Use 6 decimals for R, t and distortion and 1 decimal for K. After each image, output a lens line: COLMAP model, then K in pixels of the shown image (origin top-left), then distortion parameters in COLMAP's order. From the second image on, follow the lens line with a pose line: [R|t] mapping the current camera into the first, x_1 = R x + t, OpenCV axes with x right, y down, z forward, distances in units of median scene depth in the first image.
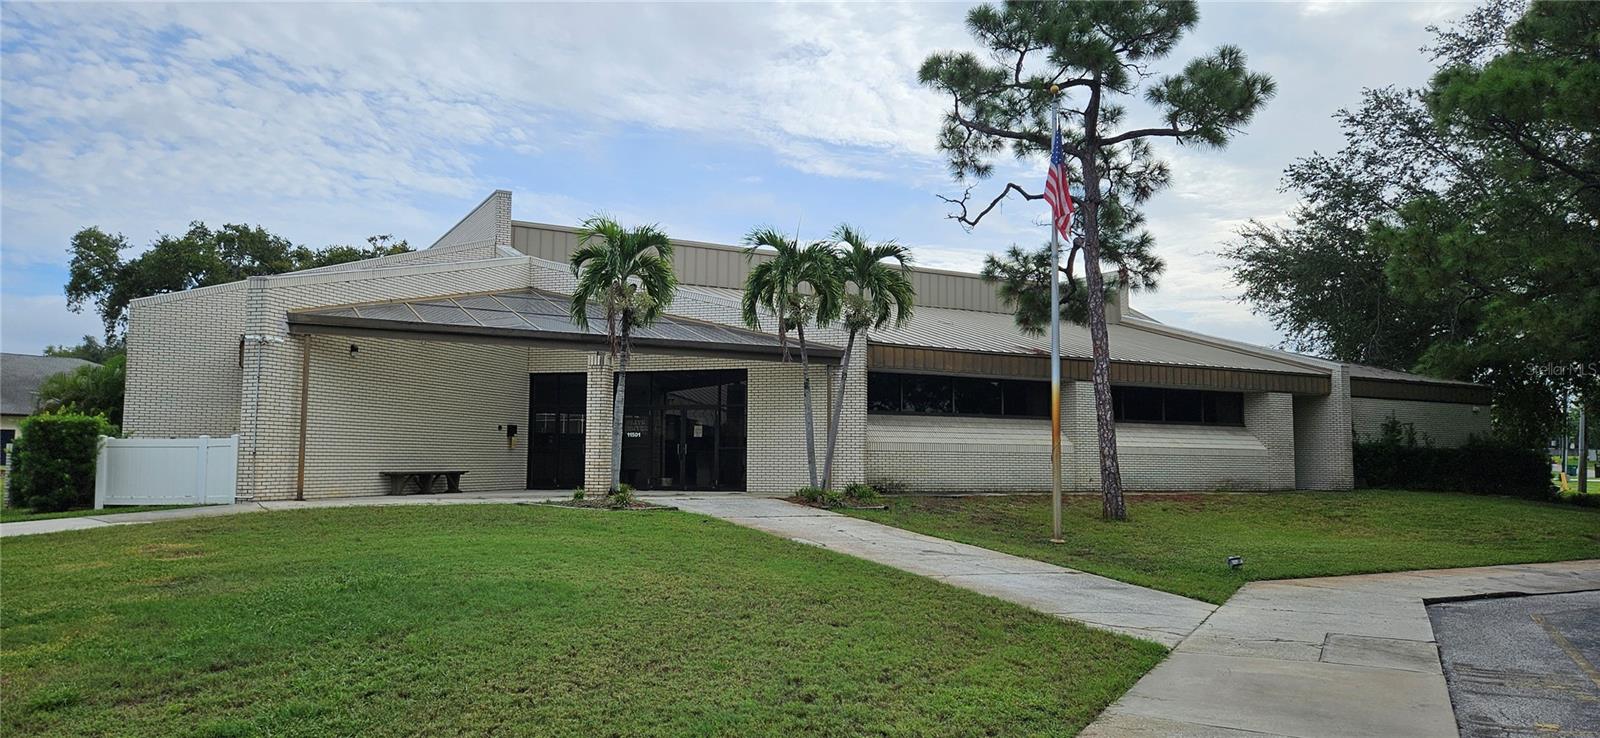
lens RADIAL K [[1067.3, 0, 793.2], [0, 1067.3, 377.3], [0, 0, 1]] dist [0.067624, -0.026219]
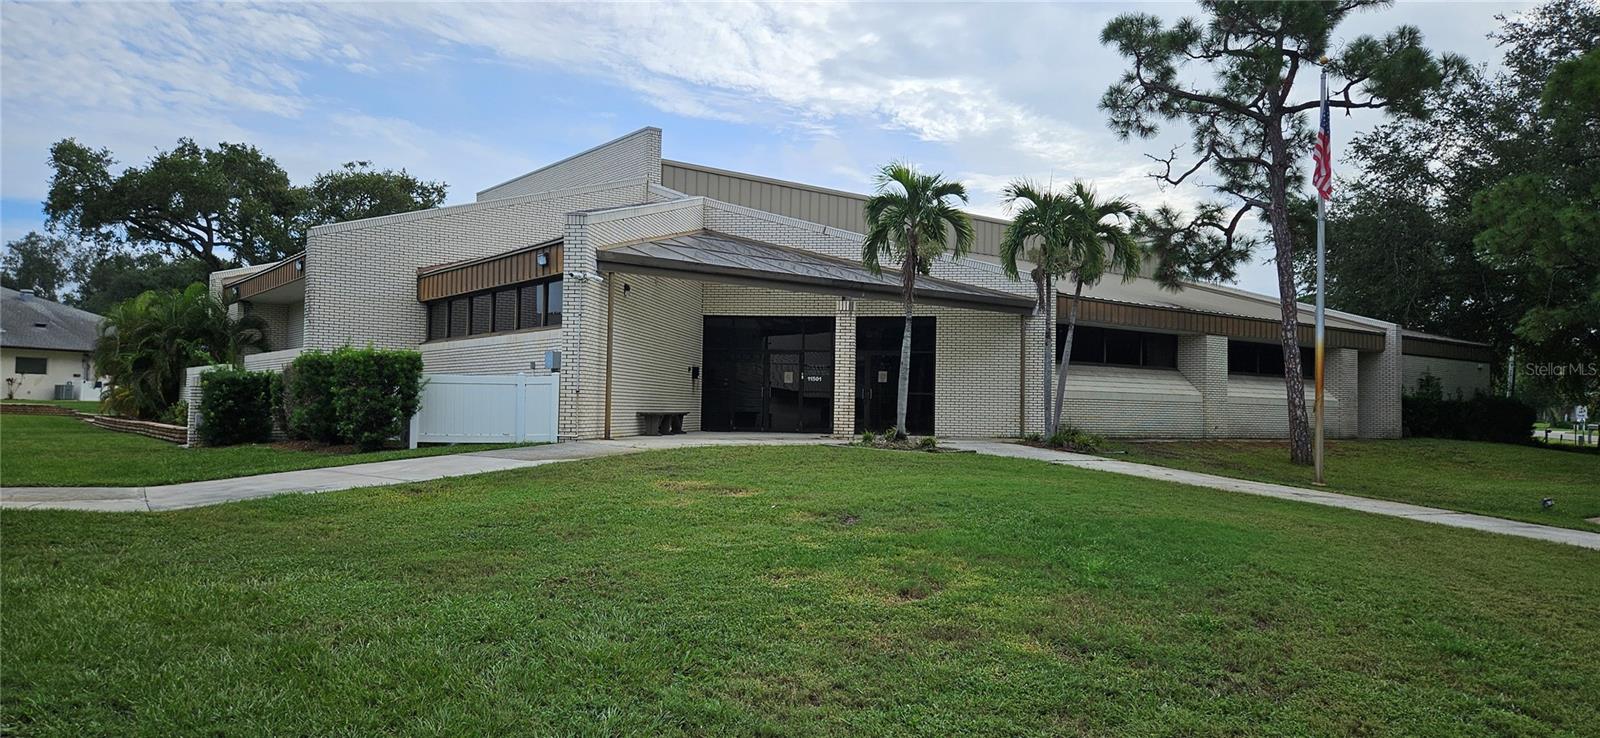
lens RADIAL K [[1067.3, 0, 802.6], [0, 1067.3, 362.3], [0, 0, 1]] dist [0.067624, -0.026219]
pose [[0.989250, 0.018299, 0.145088, -0.291918], [-0.023763, 0.999069, 0.036015, 0.002067], [-0.144294, -0.039075, 0.988763, 0.003337]]
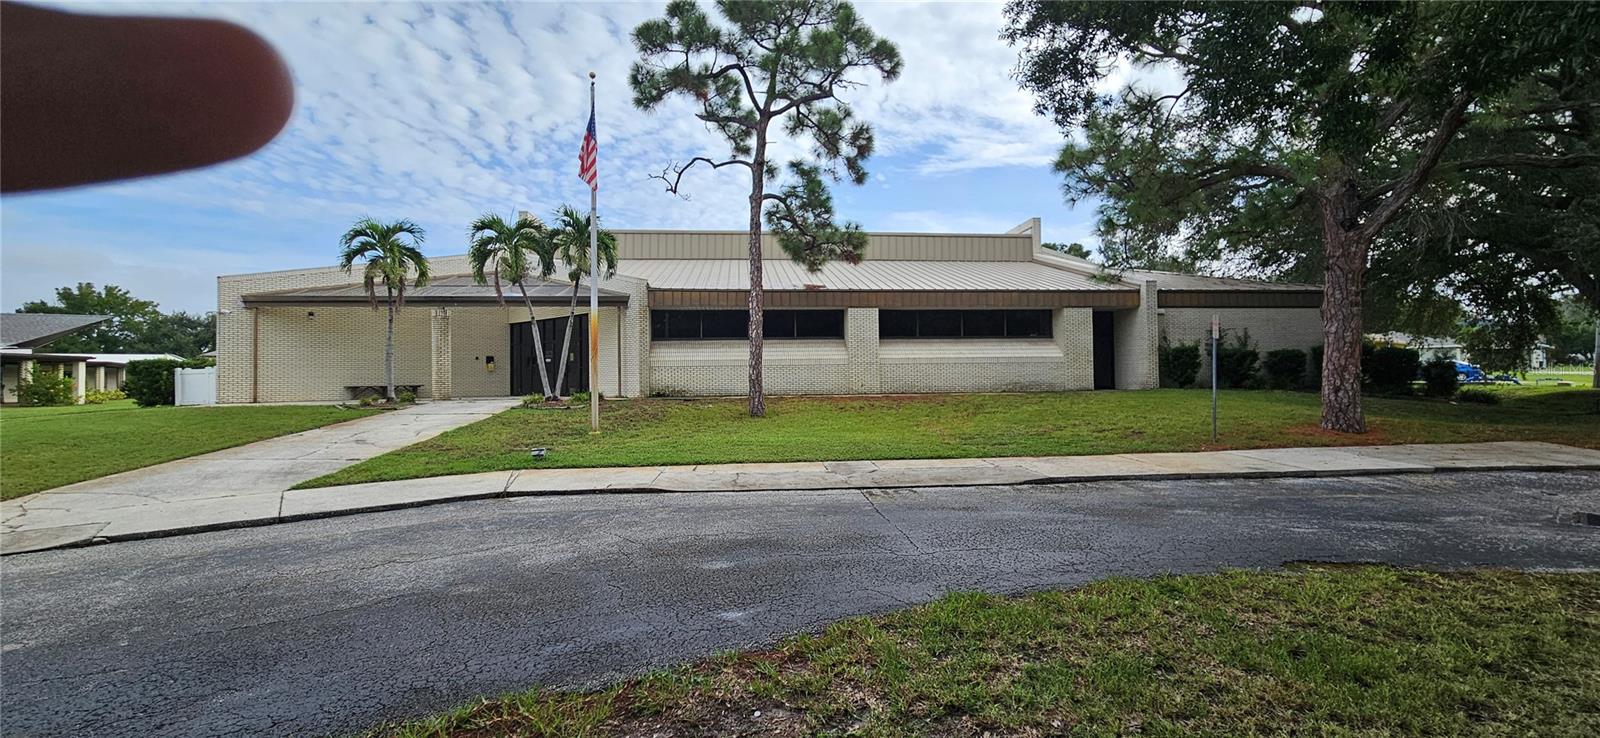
lens RADIAL K [[655.4, 0, 805.5], [0, 655.4, 365.8], [0, 0, 1]] dist [-0.002493, -0.000385]
pose [[0.918485, -0.023360, -0.394765, 0.534638], [0.049629, 0.997170, 0.056463, 0.026098], [0.392329, -0.071452, 0.917045, 0.266495]]
